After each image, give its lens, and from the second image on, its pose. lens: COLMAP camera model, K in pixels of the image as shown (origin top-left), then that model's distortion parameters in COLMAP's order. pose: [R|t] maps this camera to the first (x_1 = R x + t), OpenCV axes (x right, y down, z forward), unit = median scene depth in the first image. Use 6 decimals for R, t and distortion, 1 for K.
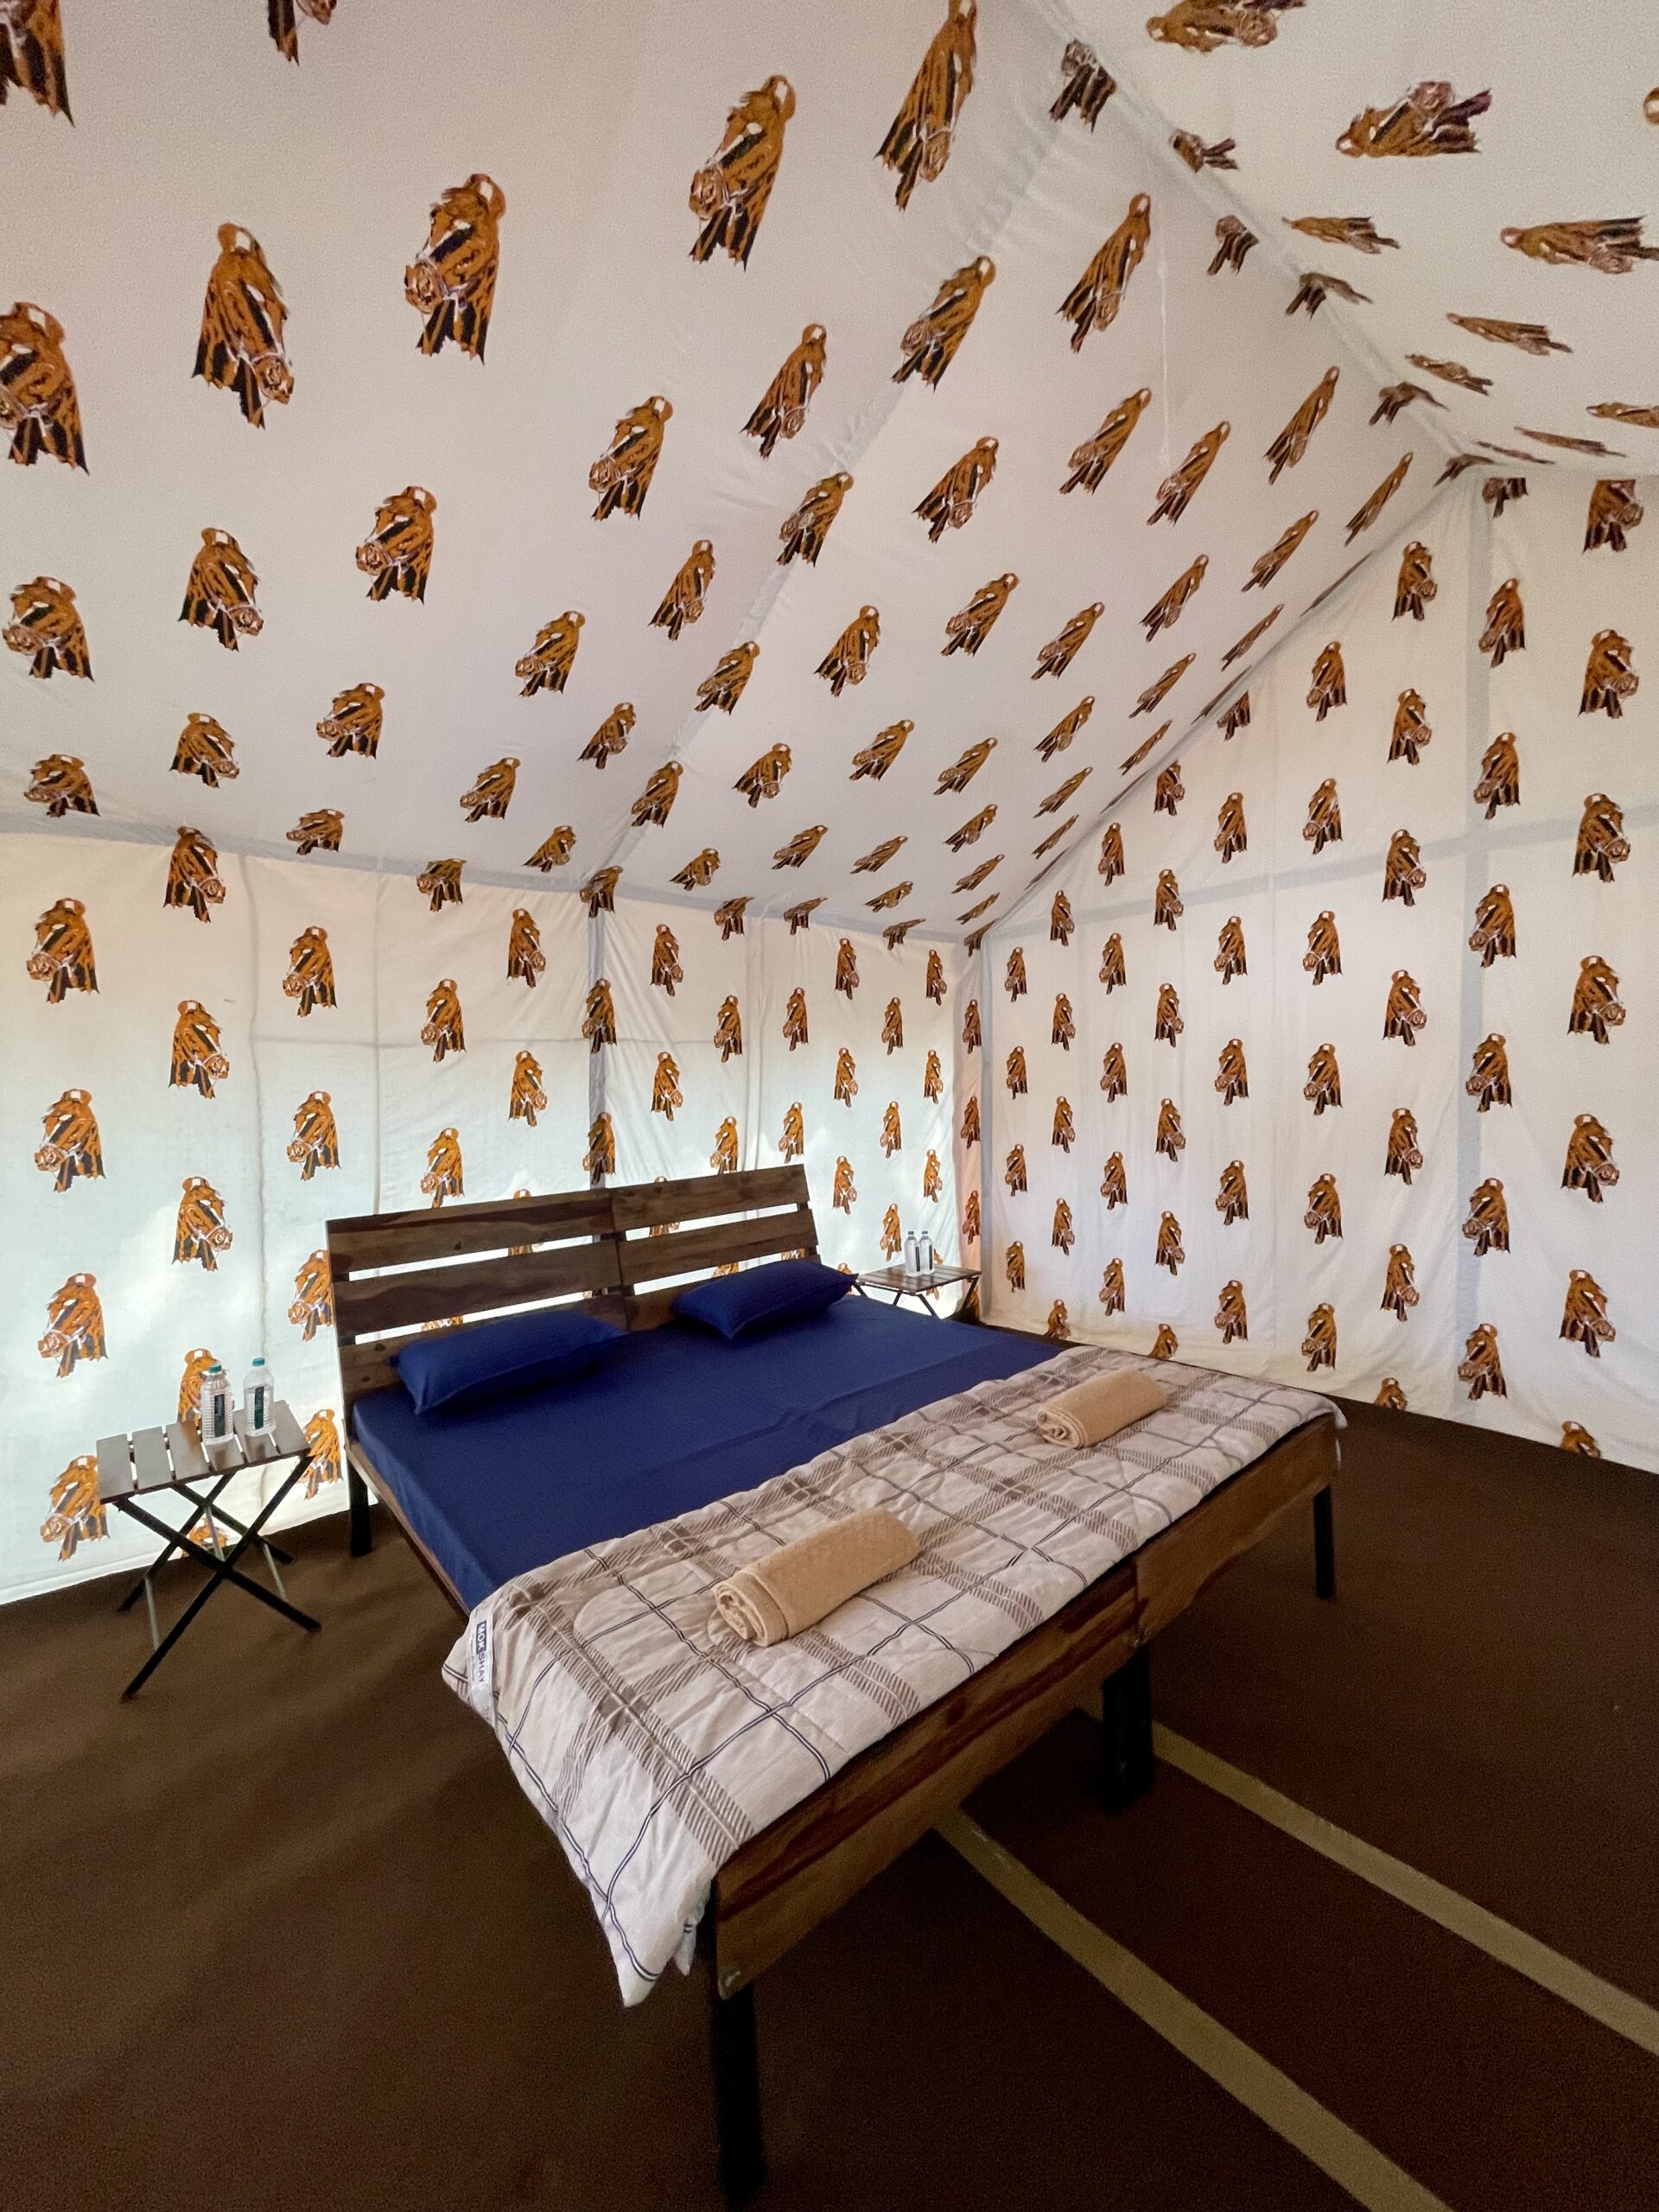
lens RADIAL K [[880.3, 0, 829.4], [0, 880.3, 1112.1], [0, 0, 1]] dist [0.002331, 0.000051]
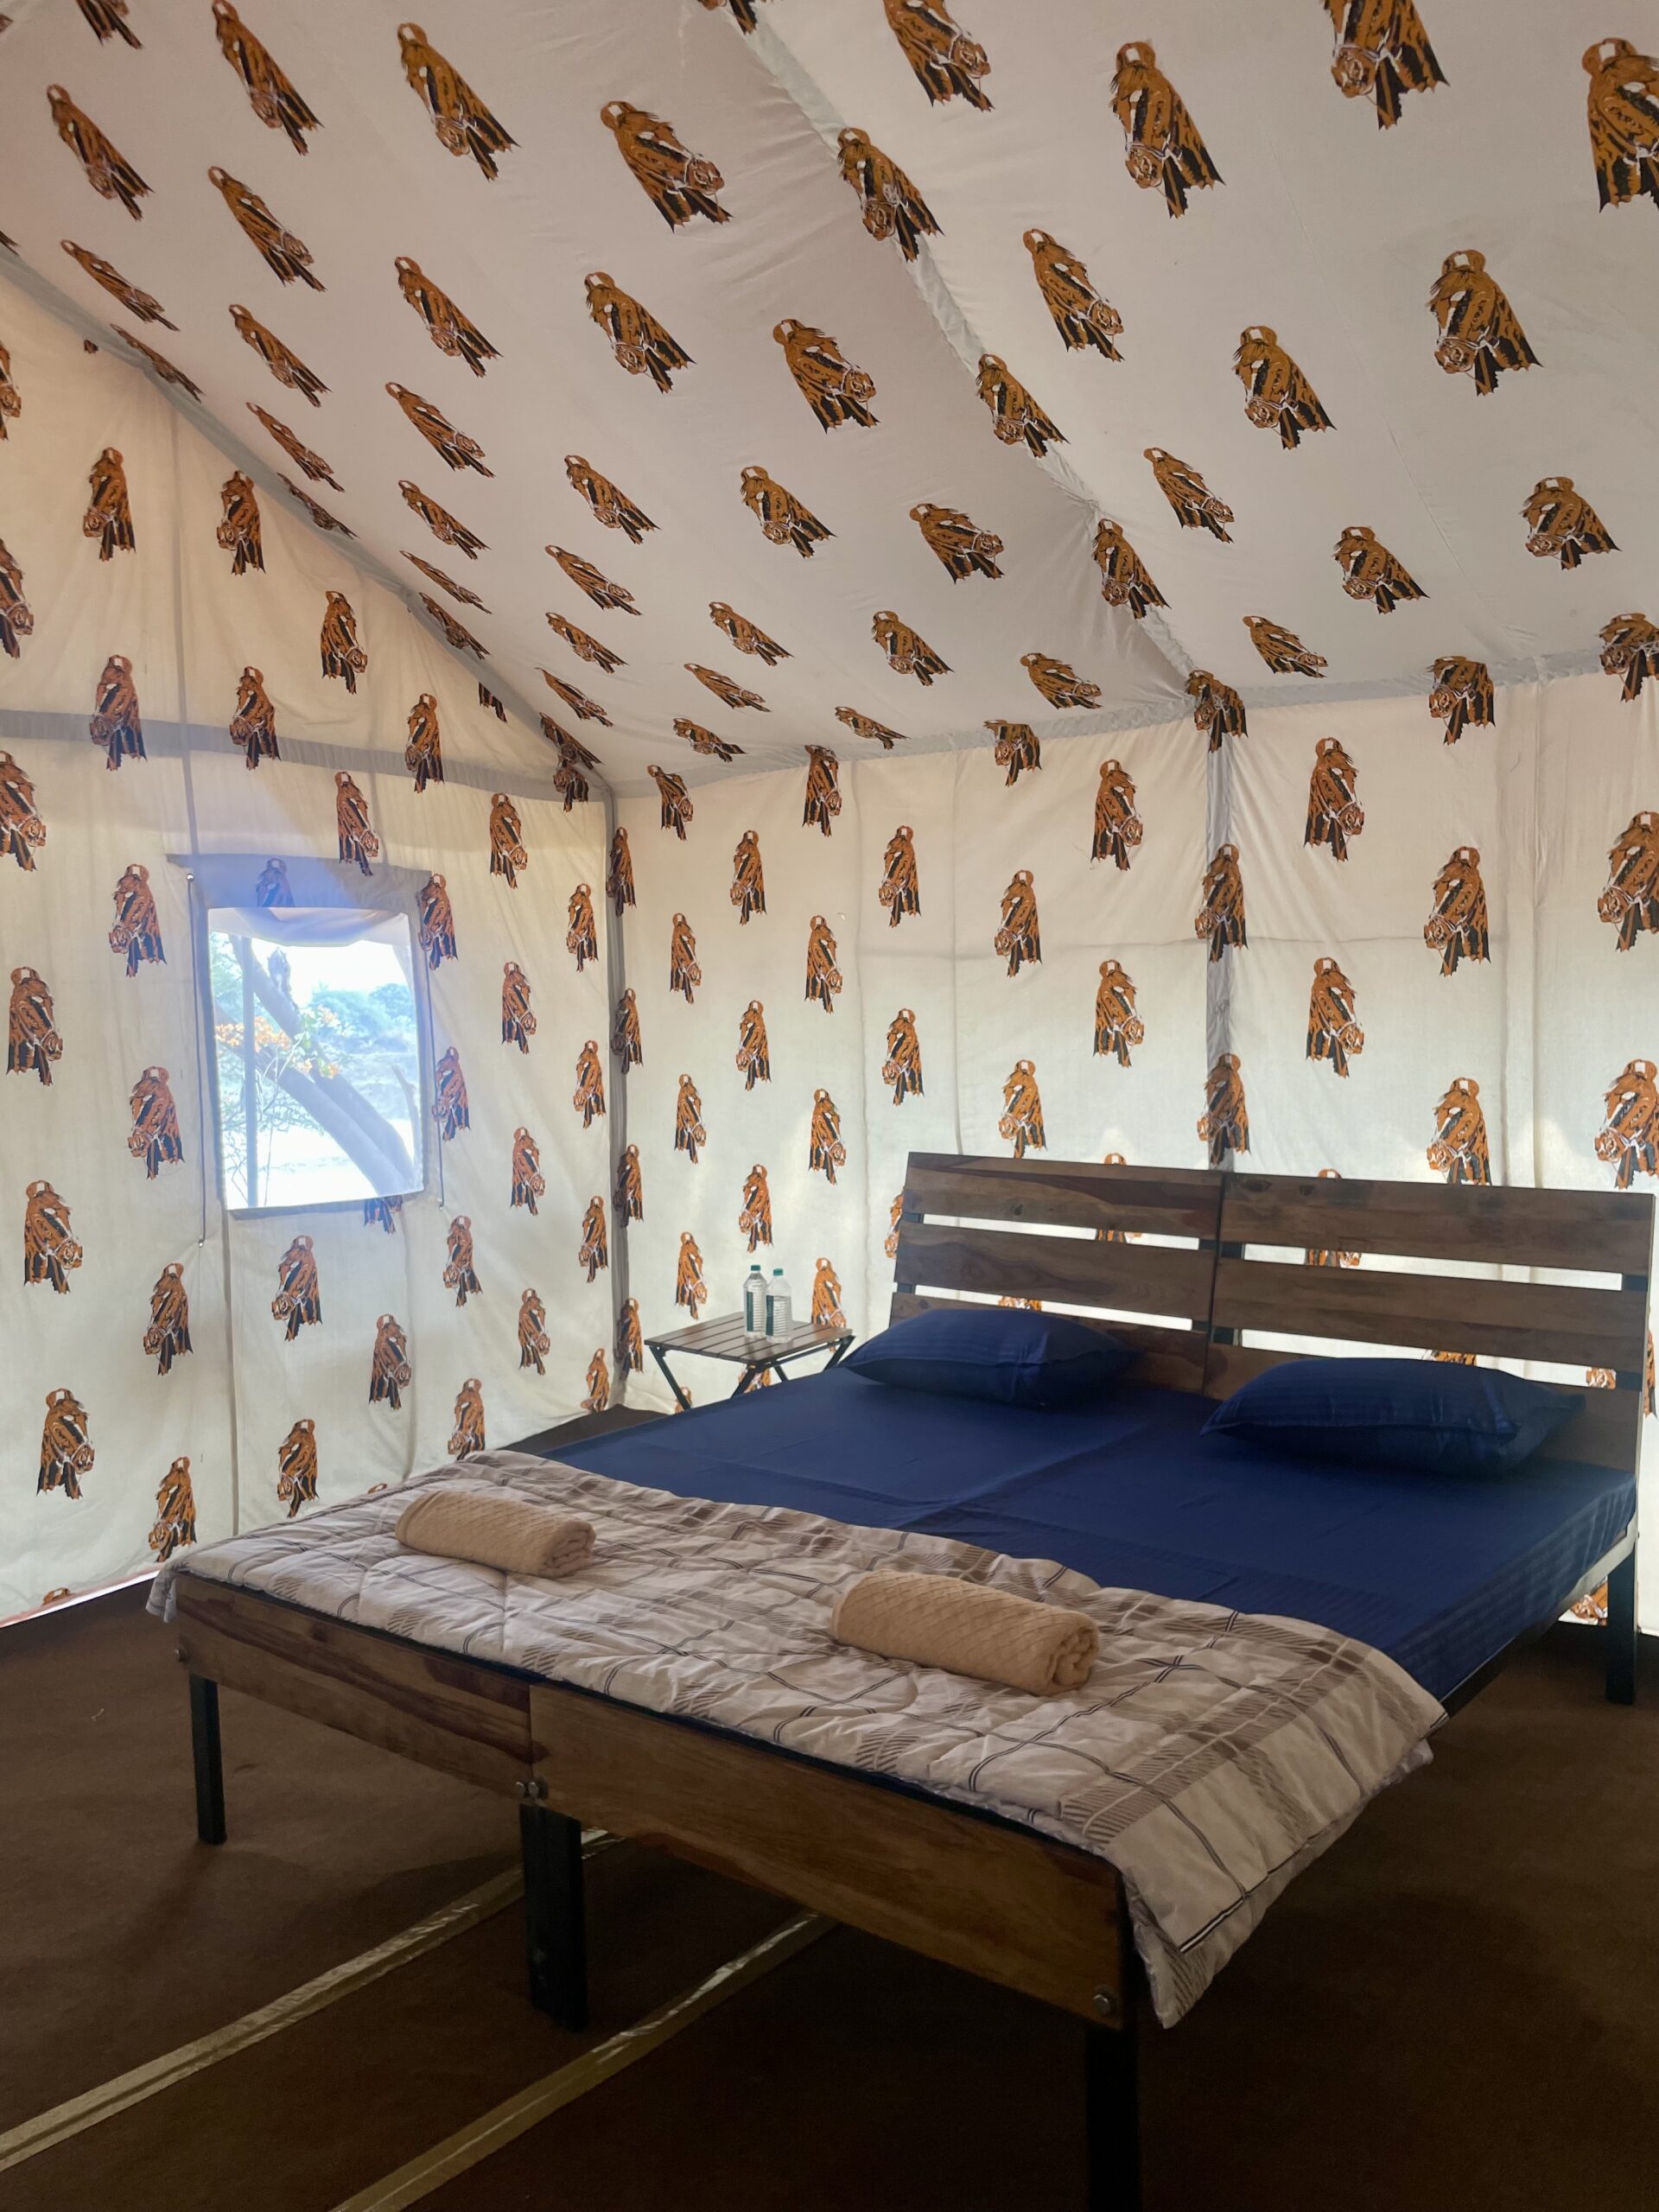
lens RADIAL K [[1717.6, 0, 829.5], [0, 1717.6, 1106.0], [0, 0, 1]] dist [0.060323, -0.002718]
pose [[0.185837, 0.100688, -0.977408, 0.983441], [-0.027554, 0.994879, 0.097248, -0.080825], [0.982194, 0.008860, 0.187659, 0.510854]]
